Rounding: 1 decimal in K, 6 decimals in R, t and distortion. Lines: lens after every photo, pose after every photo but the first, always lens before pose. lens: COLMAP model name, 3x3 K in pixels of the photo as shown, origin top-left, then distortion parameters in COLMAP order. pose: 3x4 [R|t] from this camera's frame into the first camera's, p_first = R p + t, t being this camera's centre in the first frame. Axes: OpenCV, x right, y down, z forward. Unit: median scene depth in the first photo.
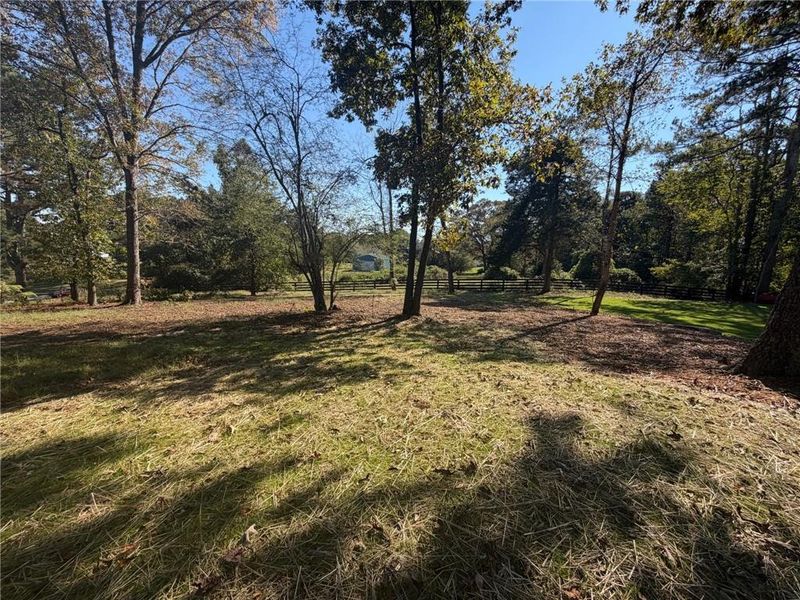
lens RADIAL K [[321.8, 0, 400.0], [0, 321.8, 300.0], [0, 0, 1]] dist [0.003825, -0.000322]
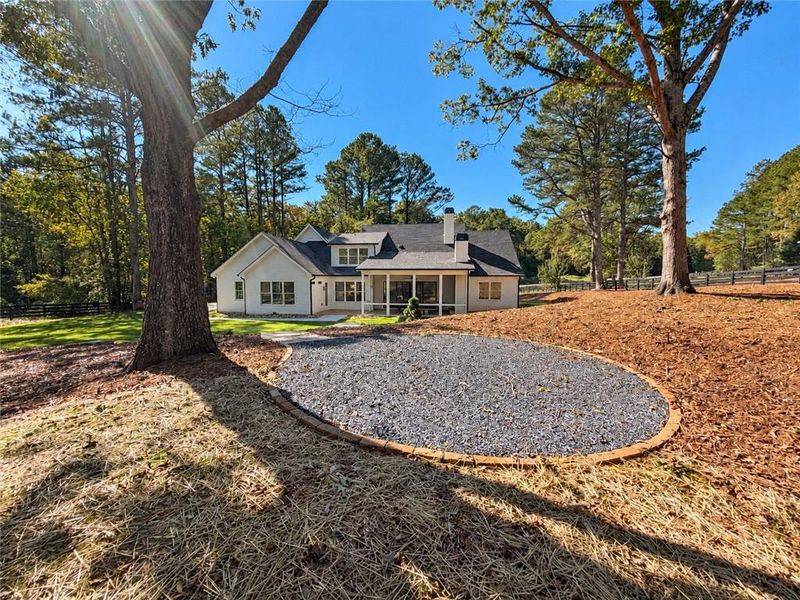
lens RADIAL K [[321.8, 0, 400.0], [0, 321.8, 300.0], [0, 0, 1]] dist [0.003825, -0.000322]
pose [[0.040229, -0.104986, 0.993660, -0.015855], [0.146458, 0.984343, 0.098072, -0.001367], [-0.988399, 0.141584, 0.054975, -0.018353]]
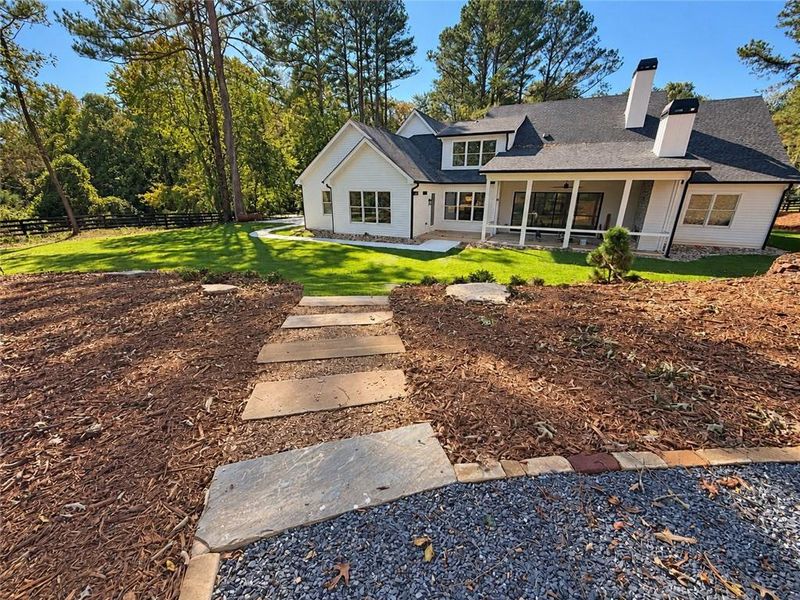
lens RADIAL K [[337.3, 0, 400.0], [0, 337.3, 300.0], [0, 0, 1]] dist [0.000129, -0.000110]
pose [[0.351501, -0.328247, 0.876756, 0.205709], [0.146794, 0.944258, 0.294667, 0.002167], [-0.924607, 0.025127, 0.380092, 0.043617]]
